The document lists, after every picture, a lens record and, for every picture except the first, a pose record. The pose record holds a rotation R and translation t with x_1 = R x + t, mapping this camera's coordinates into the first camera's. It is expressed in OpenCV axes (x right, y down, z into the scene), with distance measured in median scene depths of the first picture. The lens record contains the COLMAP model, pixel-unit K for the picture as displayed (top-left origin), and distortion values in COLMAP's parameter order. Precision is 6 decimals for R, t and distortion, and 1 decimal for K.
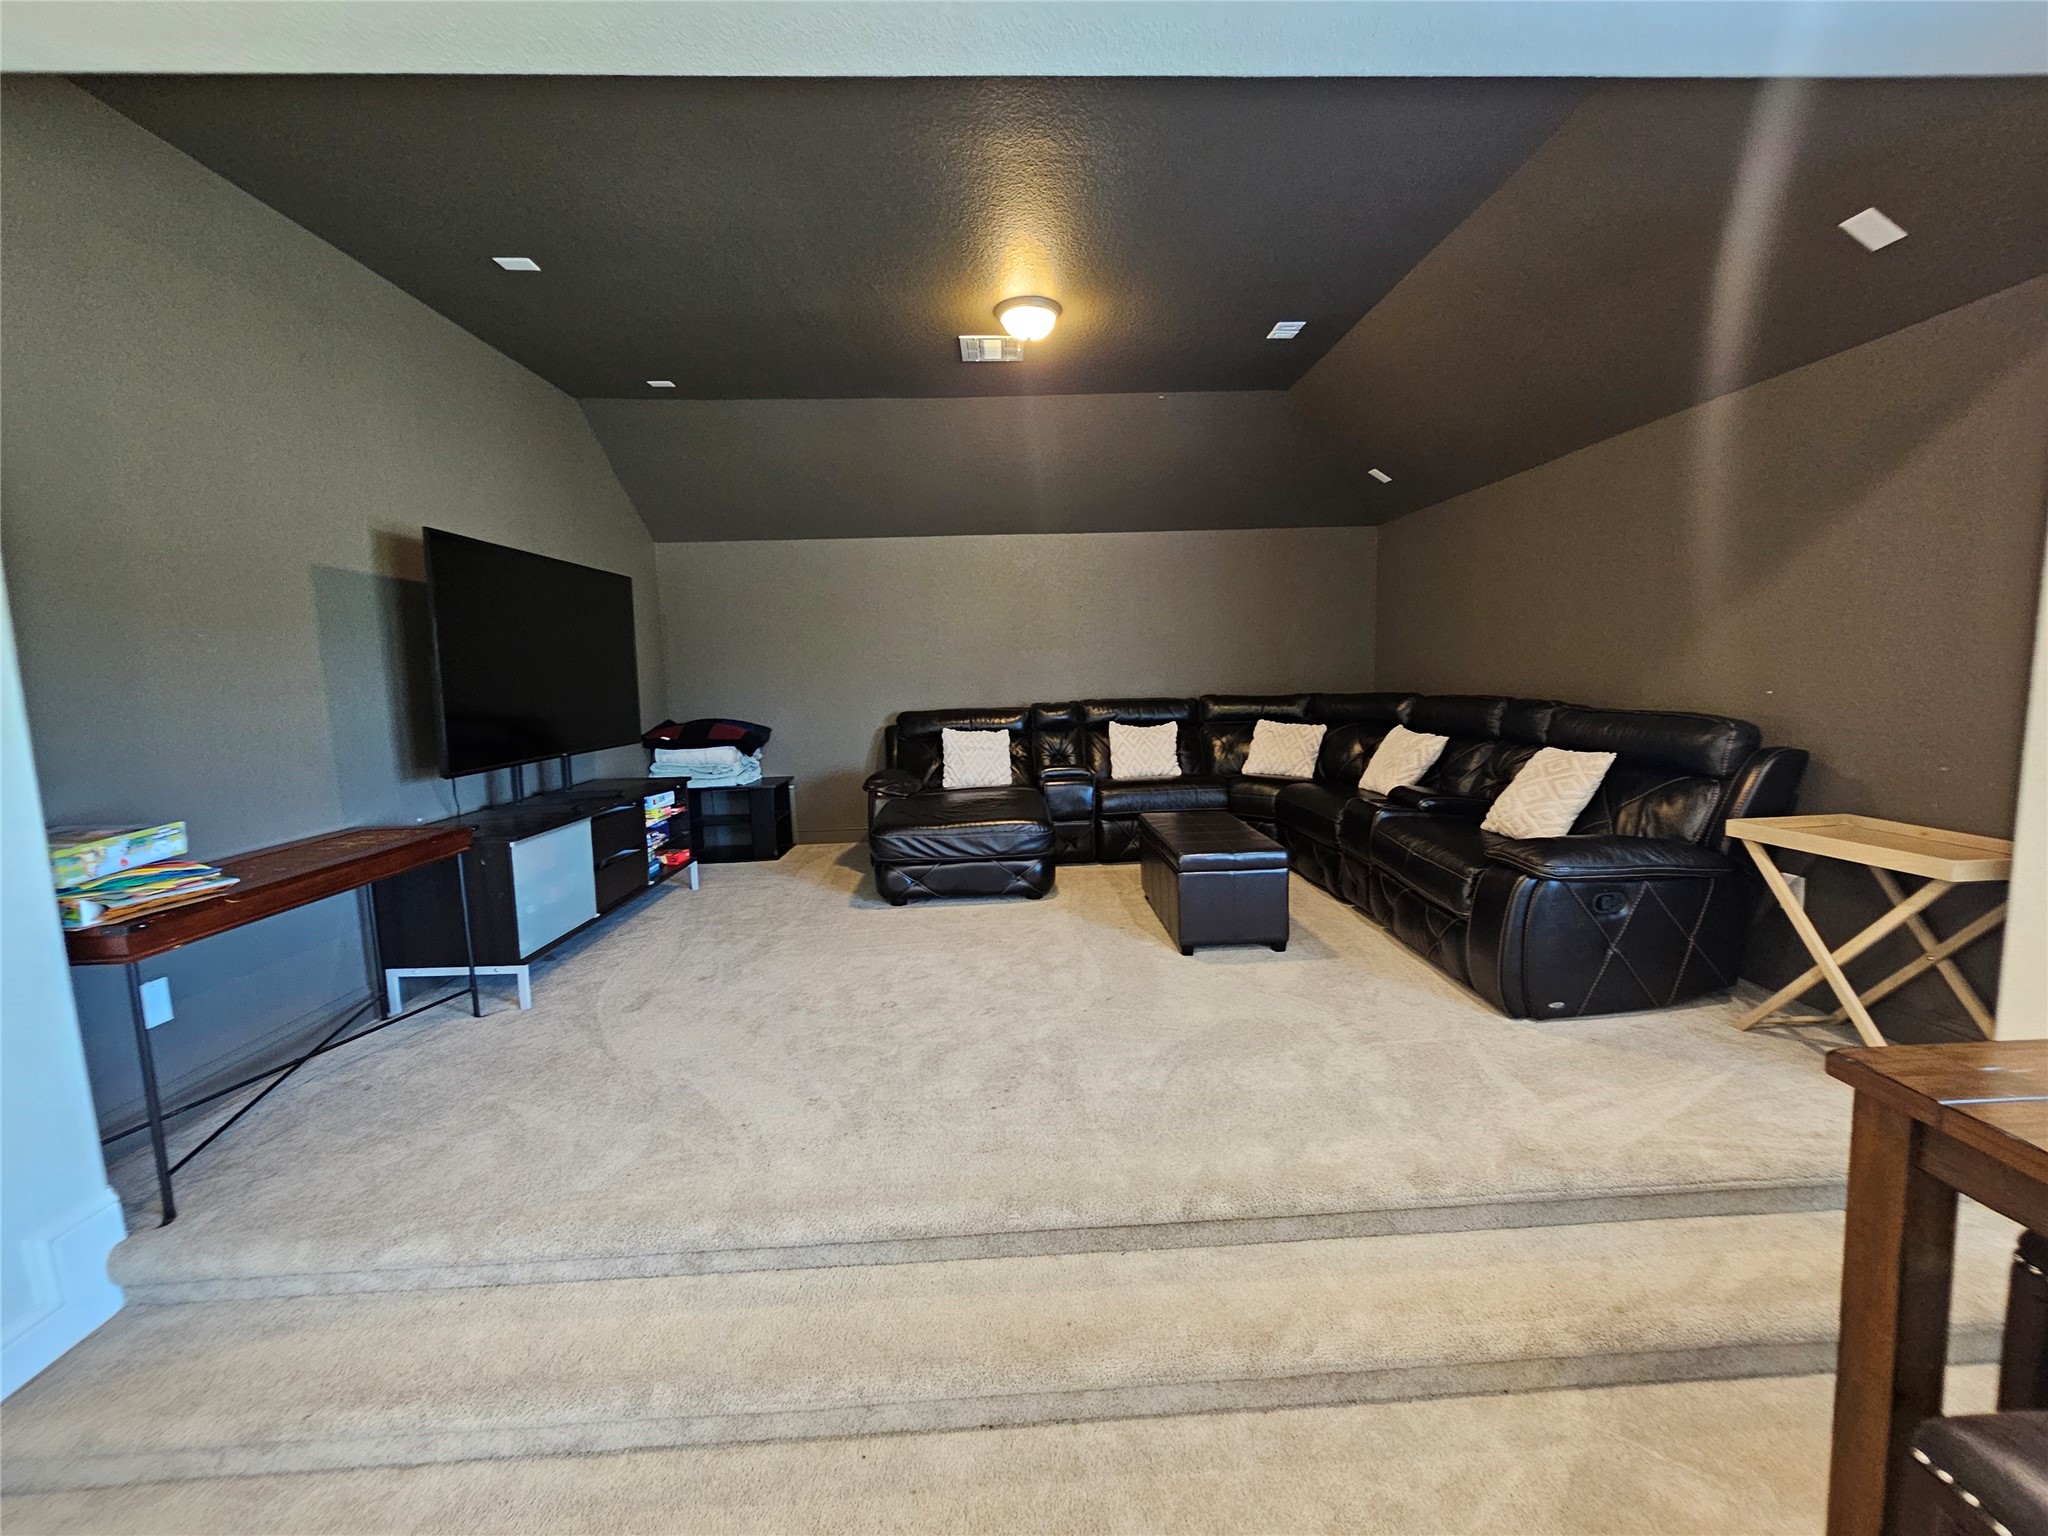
lens RADIAL K [[835.6, 0, 1034.4], [0, 835.6, 768.4], [0, 0, 1]] dist [-0.009741, -0.000033]
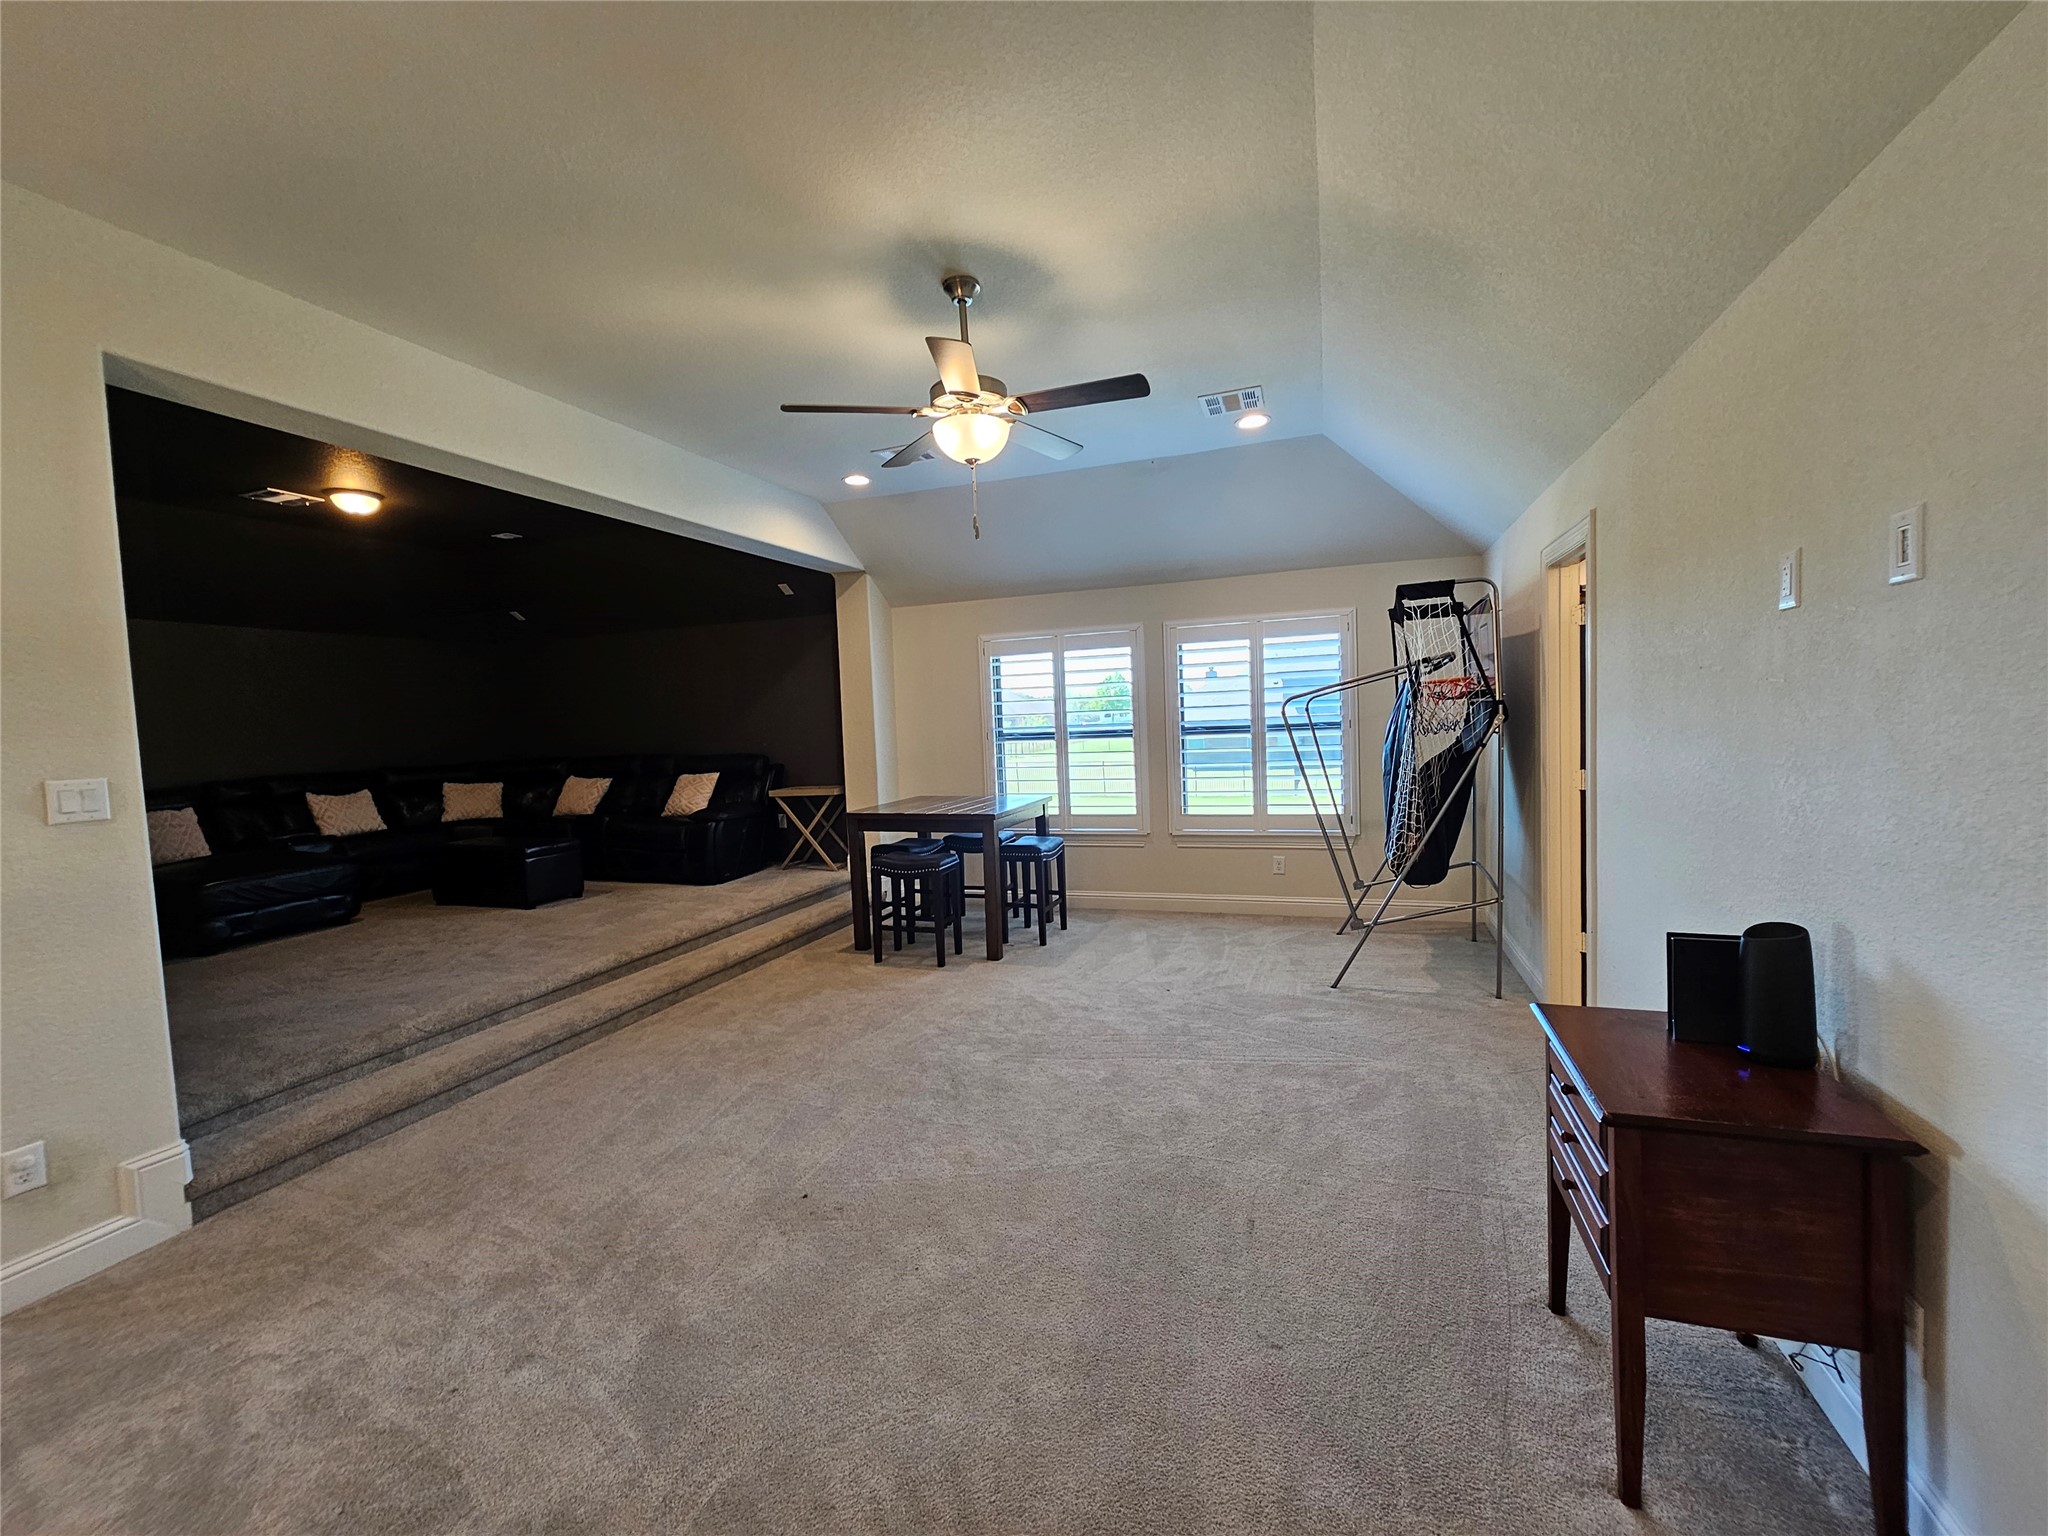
lens RADIAL K [[835.6, 0, 1030.4], [0, 835.6, 762.9], [0, 0, 1]] dist [-0.009741, -0.000033]
pose [[0.372182, -0.033760, 0.927546, -1.315485], [0.137242, 0.990355, -0.019023, 0.138552], [-0.917957, 0.134378, 0.373226, -0.768908]]
